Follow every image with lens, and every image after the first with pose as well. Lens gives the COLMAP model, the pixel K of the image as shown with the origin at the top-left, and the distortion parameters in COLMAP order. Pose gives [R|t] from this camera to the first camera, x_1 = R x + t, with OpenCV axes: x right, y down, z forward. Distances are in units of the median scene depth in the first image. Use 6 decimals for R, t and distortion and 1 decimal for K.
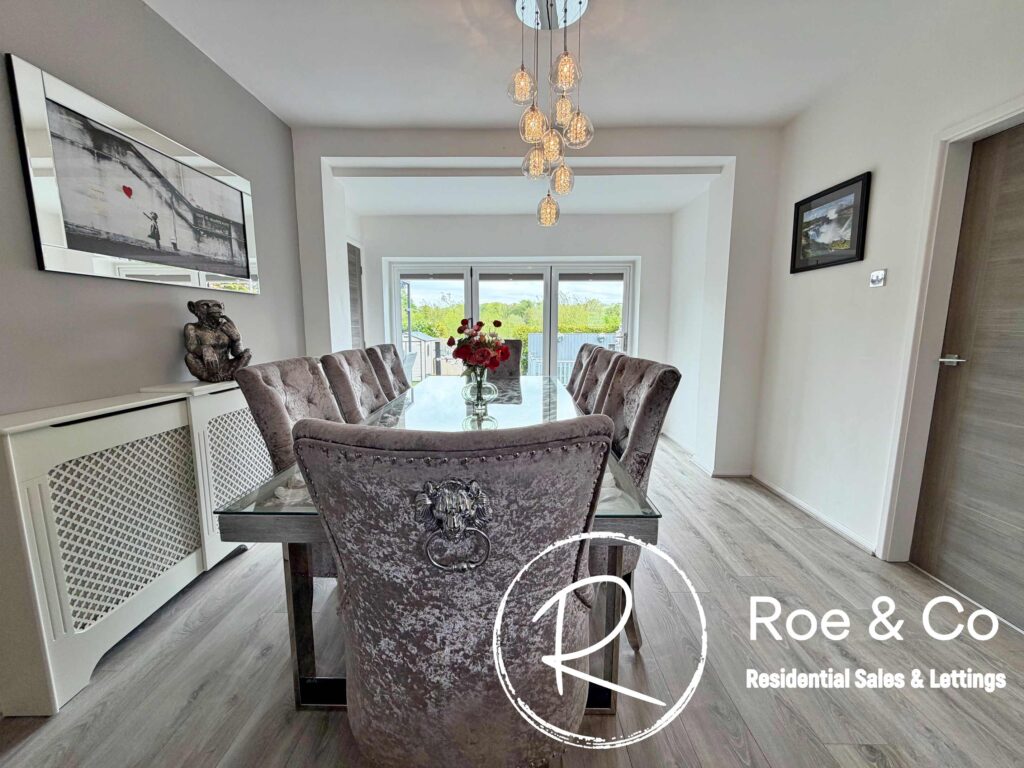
lens RADIAL K [[414.8, 0, 525.0], [0, 414.8, 383.7], [0, 0, 1]] dist [-0.002688, 0.000843]
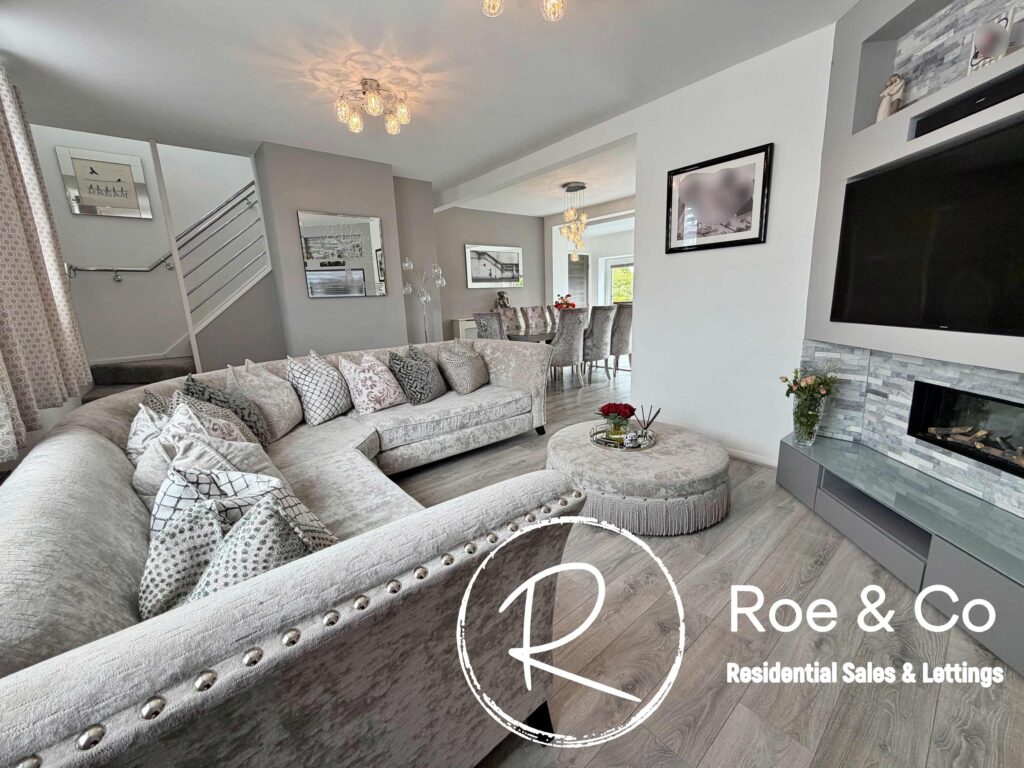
lens RADIAL K [[414.8, 0, 504.9], [0, 414.8, 383.8], [0, 0, 1]] dist [-0.002688, 0.000843]
pose [[0.618168, 0.134967, -0.774372, 1.847654], [-0.069758, 0.990681, 0.116981, 0.141891], [0.782944, -0.018296, 0.621823, -1.035900]]
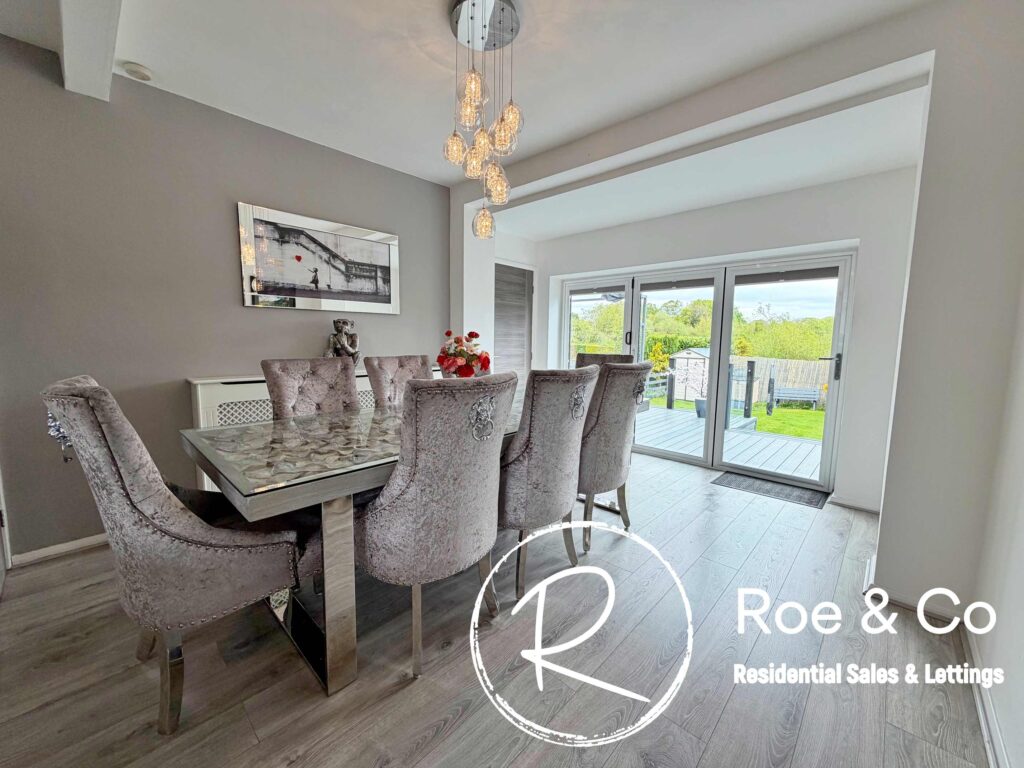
lens RADIAL K [[414.8, 0, 513.7], [0, 414.8, 387.6], [0, 0, 1]] dist [-0.002688, 0.000843]
pose [[0.717598, 0.091216, -0.690459, 0.742328], [-0.110153, 0.993773, 0.016803, -0.038308], [0.687692, 0.063999, 0.723177, 0.302302]]
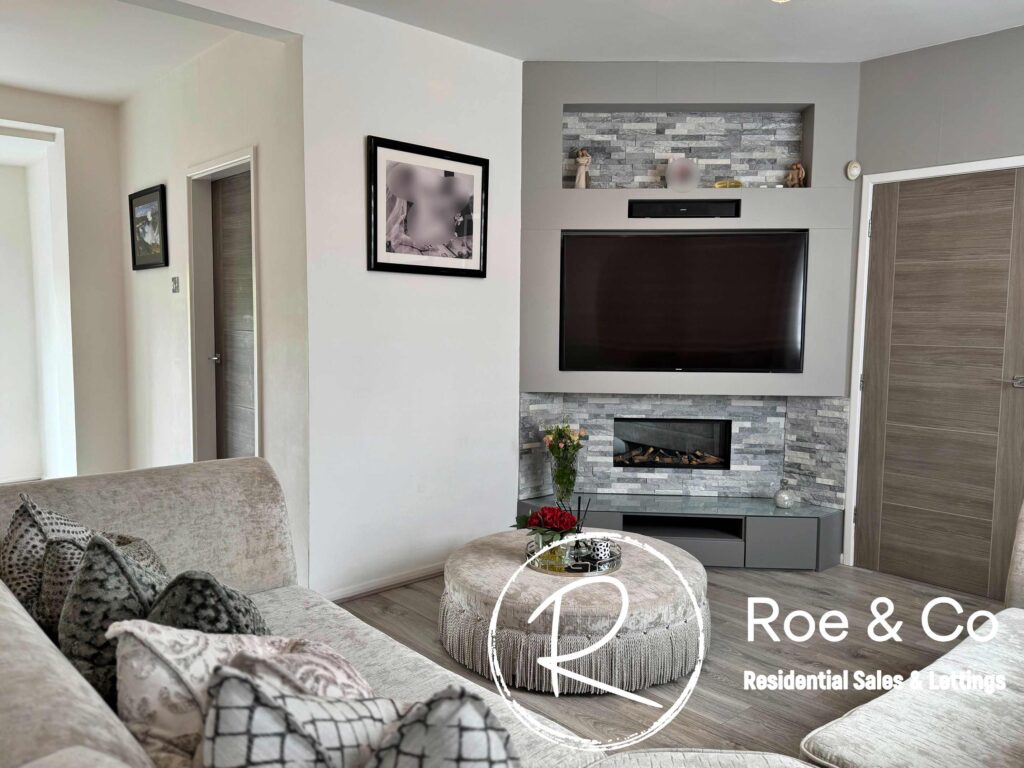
lens RADIAL K [[778.3, 0, 510.3], [0, 778.3, 393.9], [0, 0, 1]] dist [0.071043, -0.092945]
pose [[0.753584, -0.054623, 0.655079, 0.153712], [0.081039, 0.996660, -0.010120, 0.115340], [-0.652338, 0.060713, 0.755493, -1.073007]]
